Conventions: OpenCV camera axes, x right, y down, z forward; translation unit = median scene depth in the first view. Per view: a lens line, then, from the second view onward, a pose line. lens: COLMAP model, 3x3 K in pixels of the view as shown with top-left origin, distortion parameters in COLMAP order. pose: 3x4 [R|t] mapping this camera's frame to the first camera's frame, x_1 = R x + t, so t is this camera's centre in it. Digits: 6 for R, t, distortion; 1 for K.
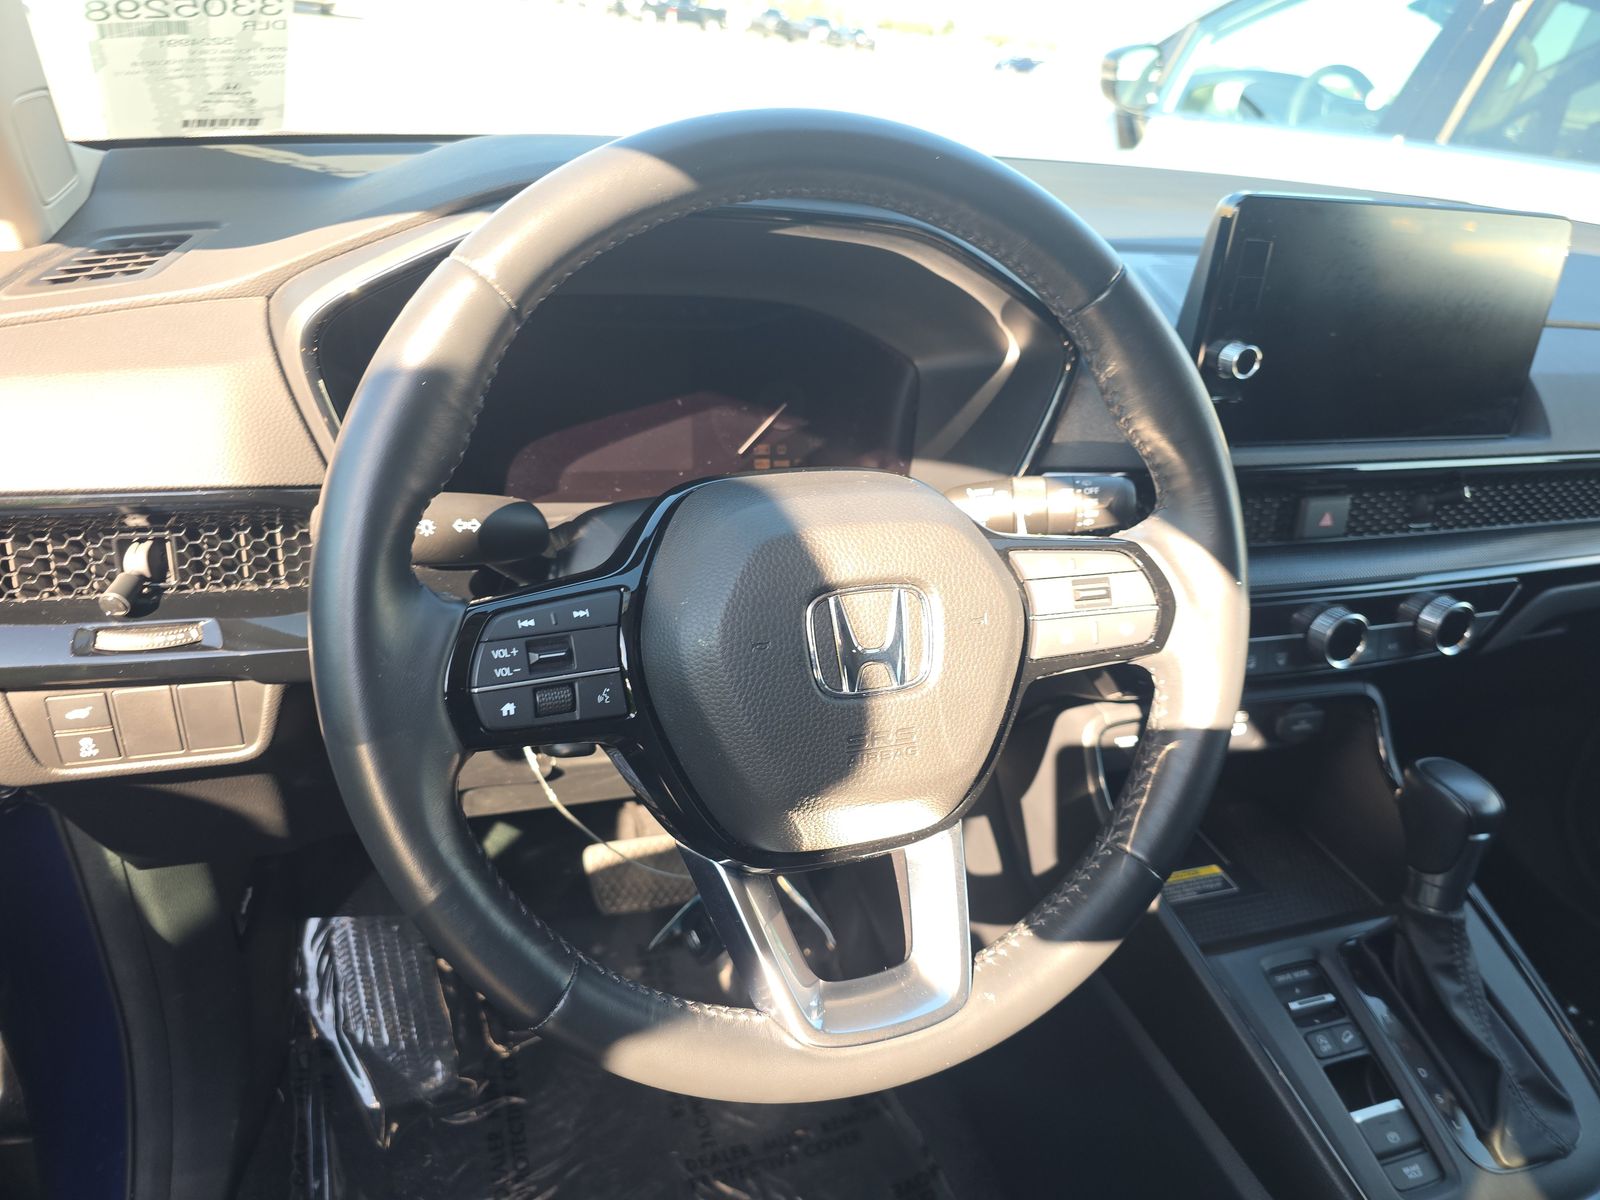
lens RADIAL K [[1095.3, 0, 790.8], [0, 1095.3, 595.7], [0, 0, 1]] dist [0.051751, -0.053736]
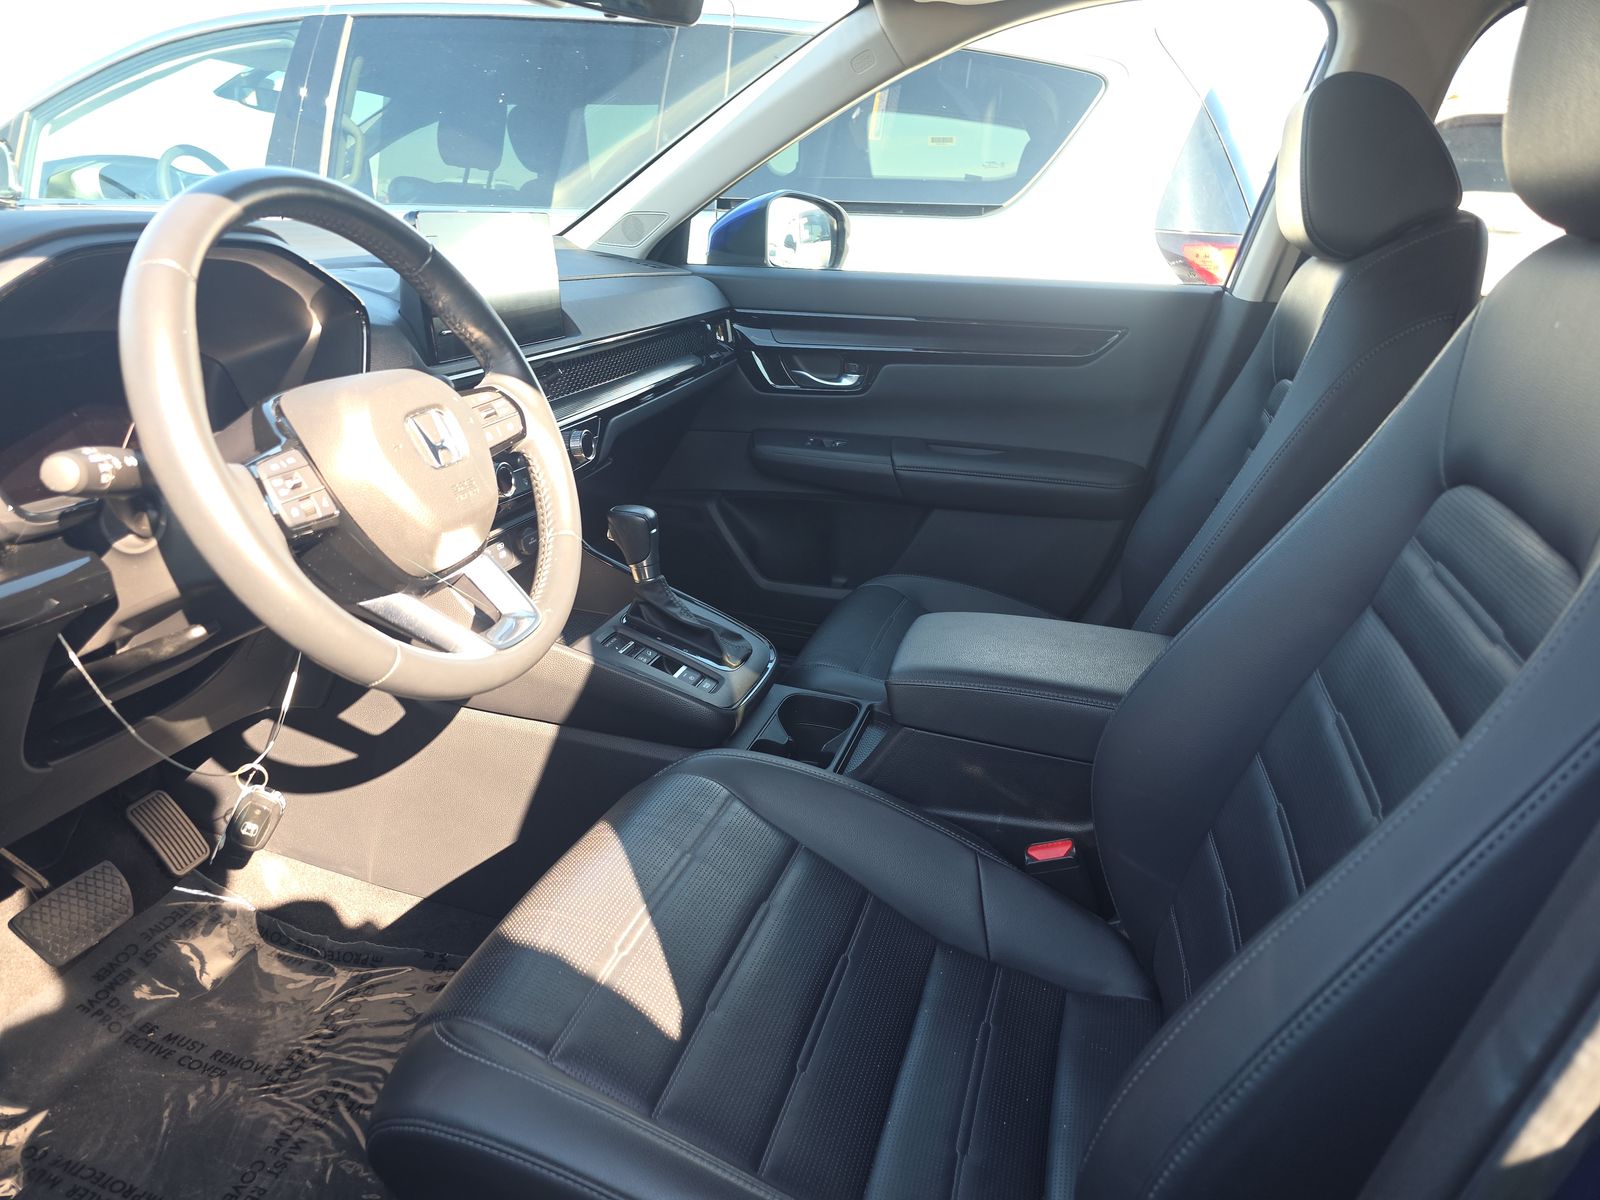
lens RADIAL K [[1095.3, 0, 790.8], [0, 1095.3, 595.7], [0, 0, 1]] dist [0.051751, -0.053736]
pose [[0.587634, -0.352872, 0.728126, -0.587417], [0.395813, 0.910233, 0.121686, 0.167159], [-0.705704, 0.216694, 0.674556, -0.368247]]
